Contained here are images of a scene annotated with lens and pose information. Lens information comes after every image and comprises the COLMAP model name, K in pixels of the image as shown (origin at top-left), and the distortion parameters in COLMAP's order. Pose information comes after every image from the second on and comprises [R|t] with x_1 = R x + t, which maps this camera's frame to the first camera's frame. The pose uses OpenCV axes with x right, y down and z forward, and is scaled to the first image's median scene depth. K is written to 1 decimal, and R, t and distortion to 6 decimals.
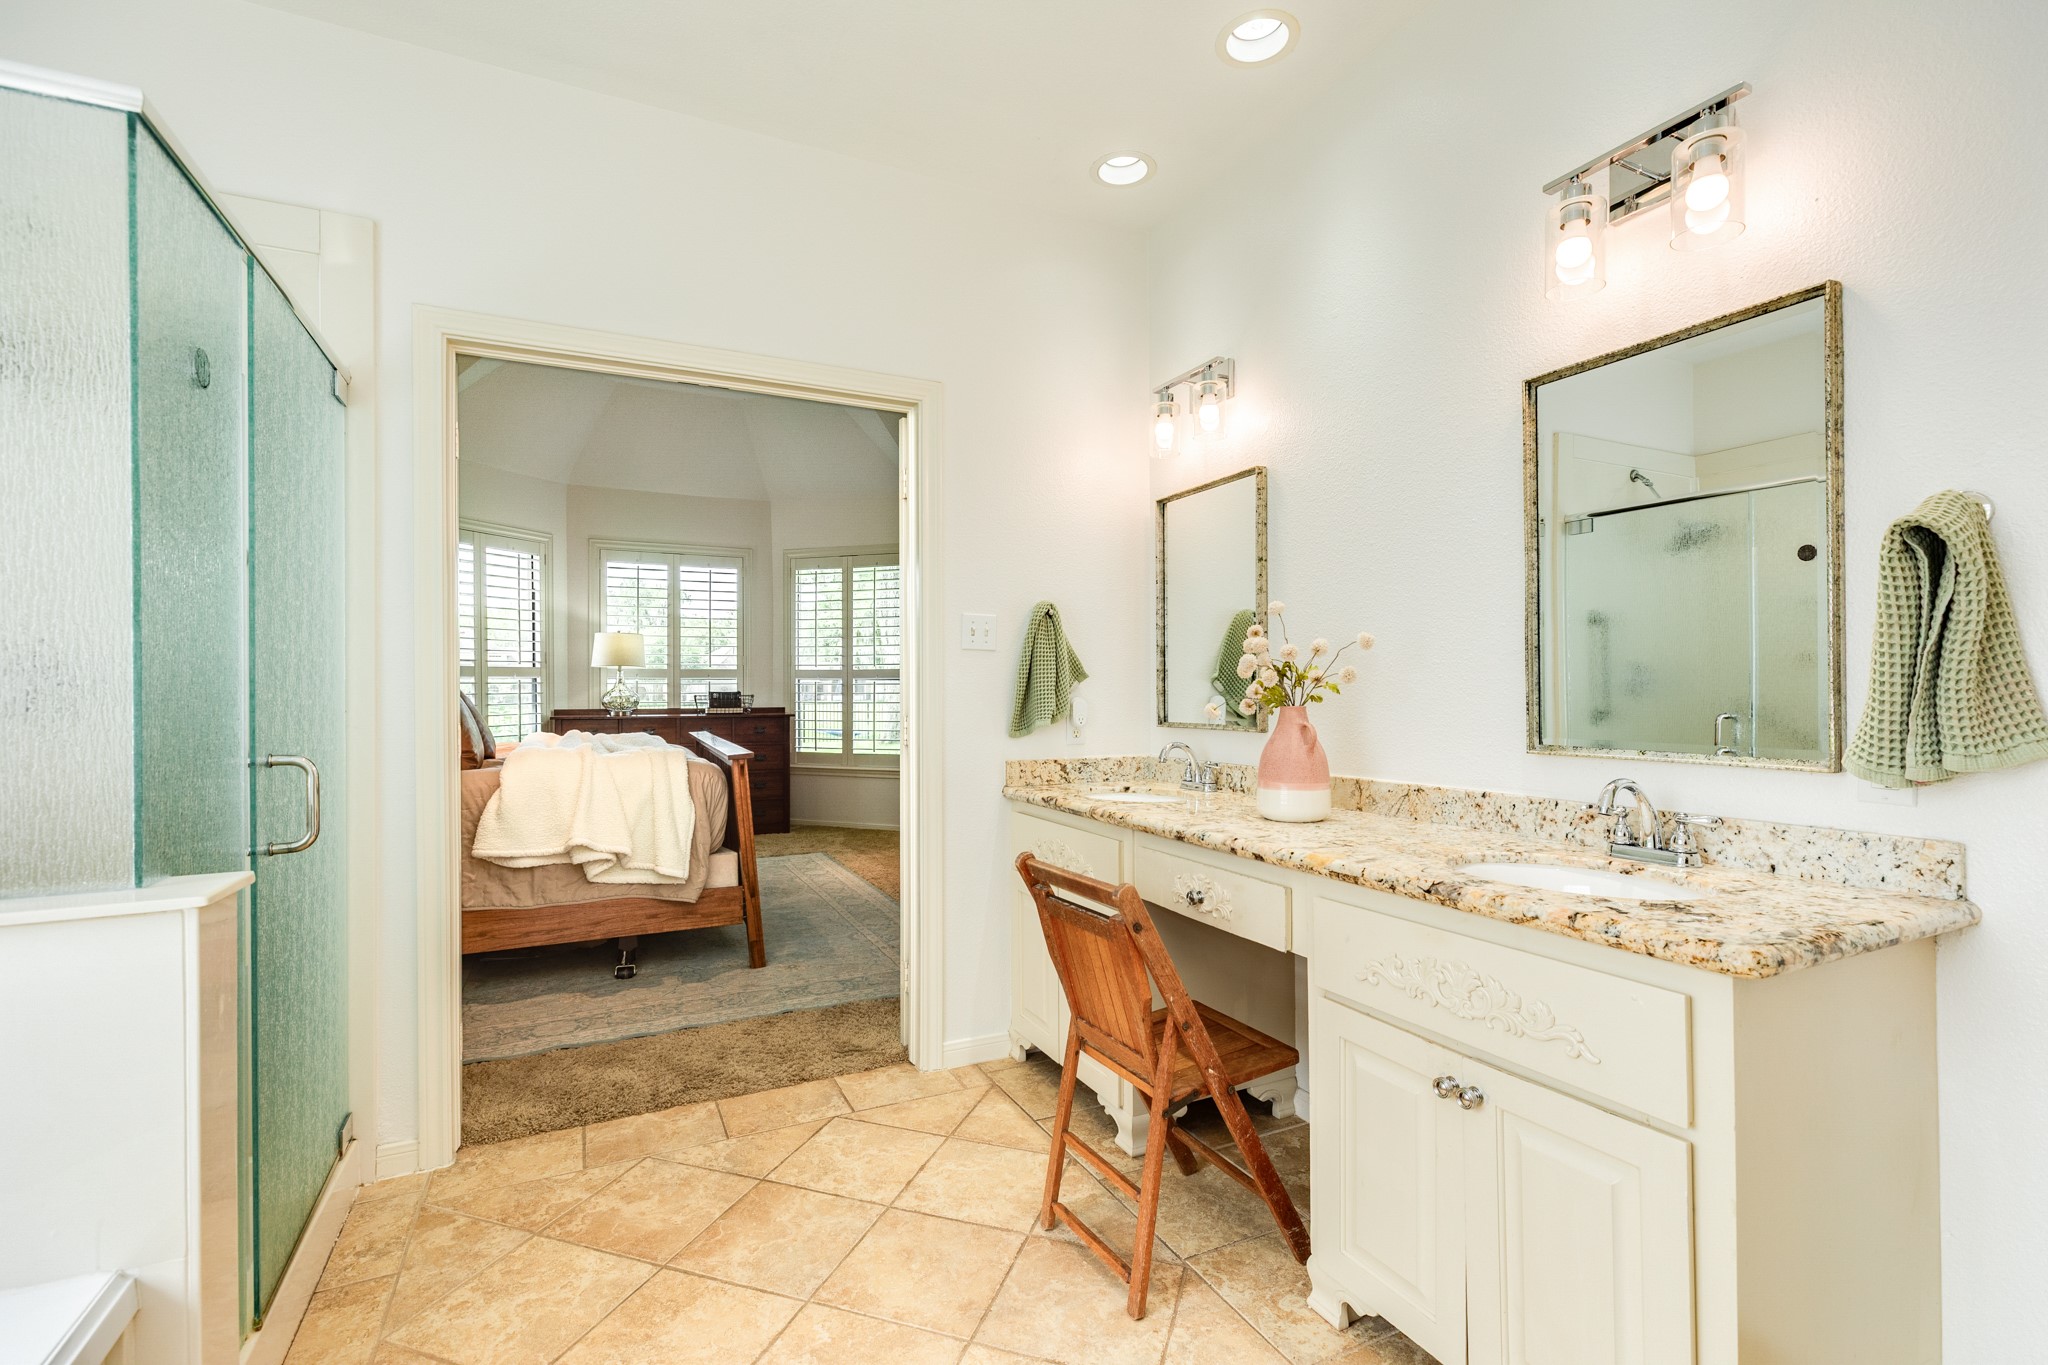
lens RADIAL K [[912.1, 0, 1024.0], [0, 912.1, 682.5], [0, 0, 1]] dist [0.007373, 0.000056]
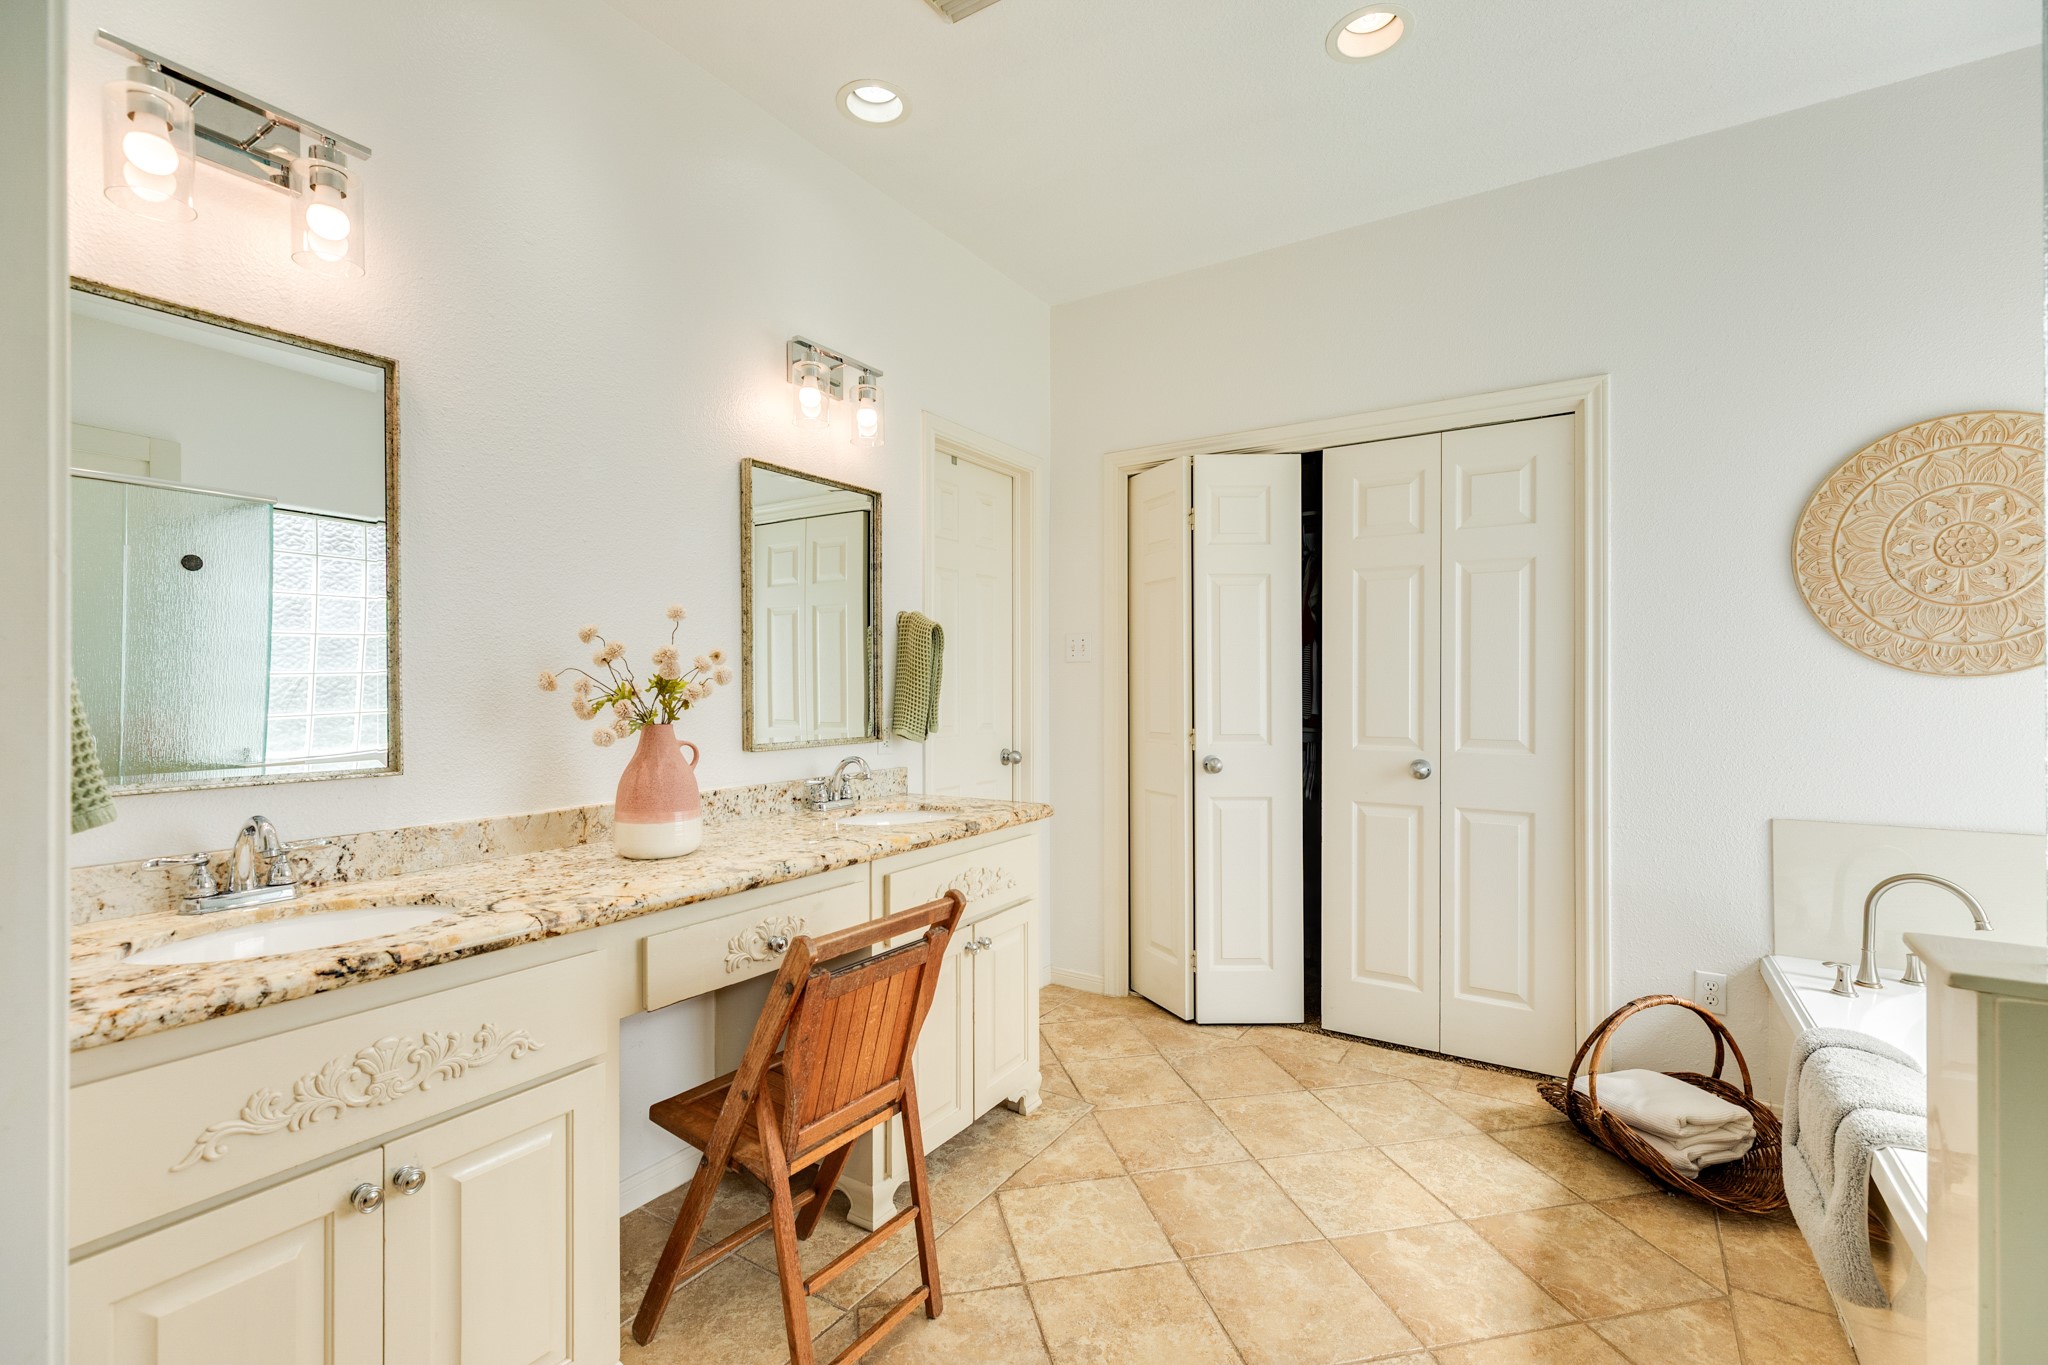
lens RADIAL K [[912.1, 0, 1024.0], [0, 912.1, 682.5], [0, 0, 1]] dist [0.007373, 0.000056]
pose [[-0.519172, 0.008844, 0.854624, -0.690230], [-0.000471, 0.999943, -0.010633, -0.005379], [-0.854670, -0.005923, -0.519138, 1.263995]]
